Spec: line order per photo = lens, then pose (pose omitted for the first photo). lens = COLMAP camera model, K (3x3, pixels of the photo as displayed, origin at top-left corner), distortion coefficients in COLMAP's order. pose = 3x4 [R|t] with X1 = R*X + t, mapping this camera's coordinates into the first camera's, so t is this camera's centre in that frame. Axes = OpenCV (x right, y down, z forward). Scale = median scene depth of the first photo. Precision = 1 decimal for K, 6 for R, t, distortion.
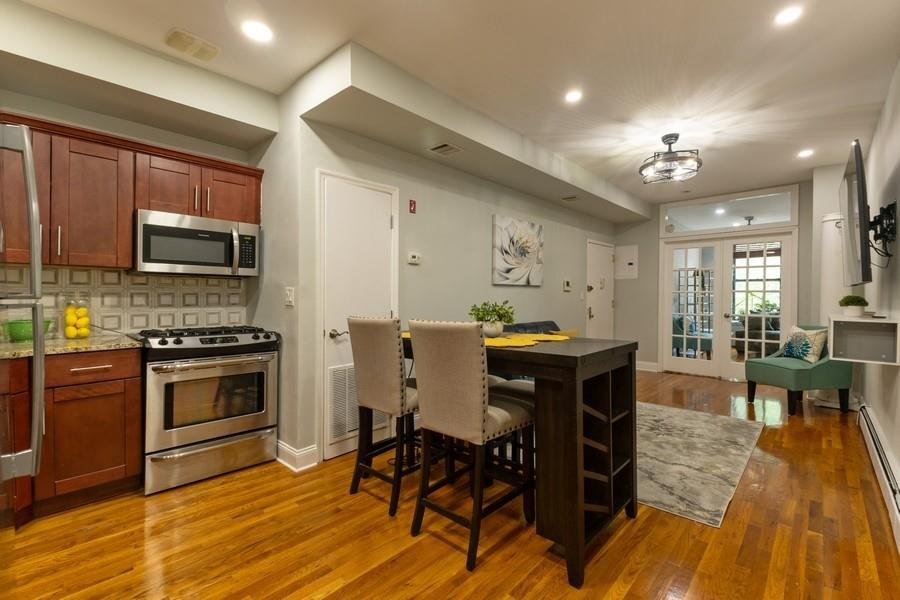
lens RADIAL K [[393.2, 0, 453.7], [0, 393.2, 295.5], [0, 0, 1]] dist [0.000676, -0.000294]
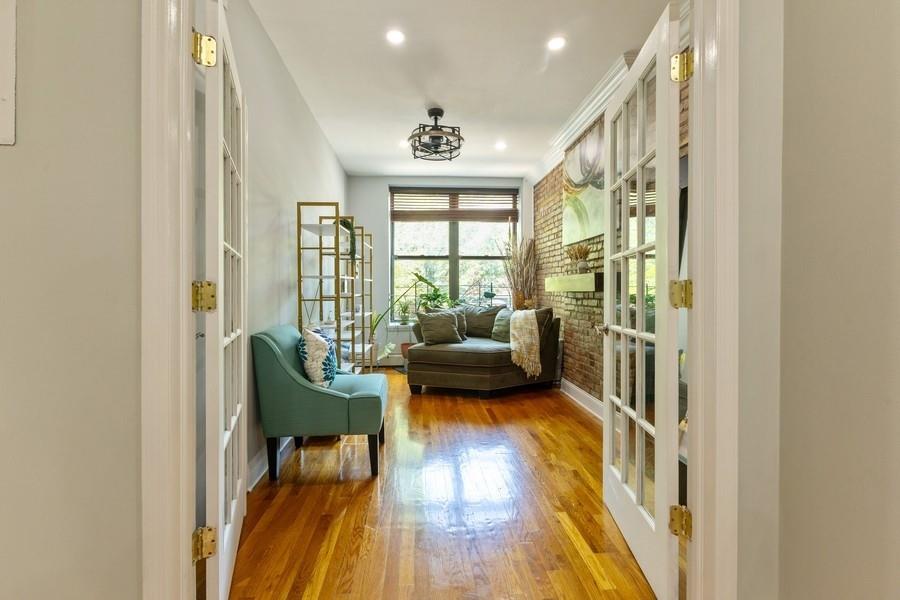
lens RADIAL K [[393.2, 0, 453.7], [0, 393.2, 295.5], [0, 0, 1]] dist [0.000676, -0.000294]
pose [[0.665808, -0.018189, 0.745901, 0.792682], [0.004374, 0.999781, 0.020476, 0.025374], [-0.746110, -0.010370, 0.665742, 1.299195]]
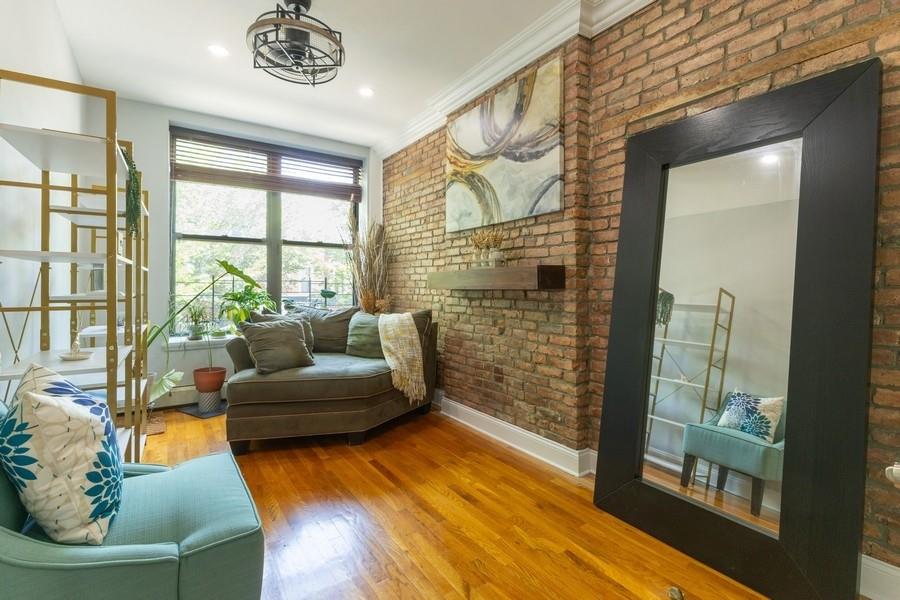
lens RADIAL K [[409.4, 0, 450.3], [0, 409.4, 287.9], [0, 0, 1]] dist [-0.001445, -0.000237]
pose [[0.210556, -0.006695, 0.977559, 0.923373], [-0.004319, 0.999960, 0.007779, 0.027542], [-0.977572, -0.005860, 0.210519, 1.604711]]
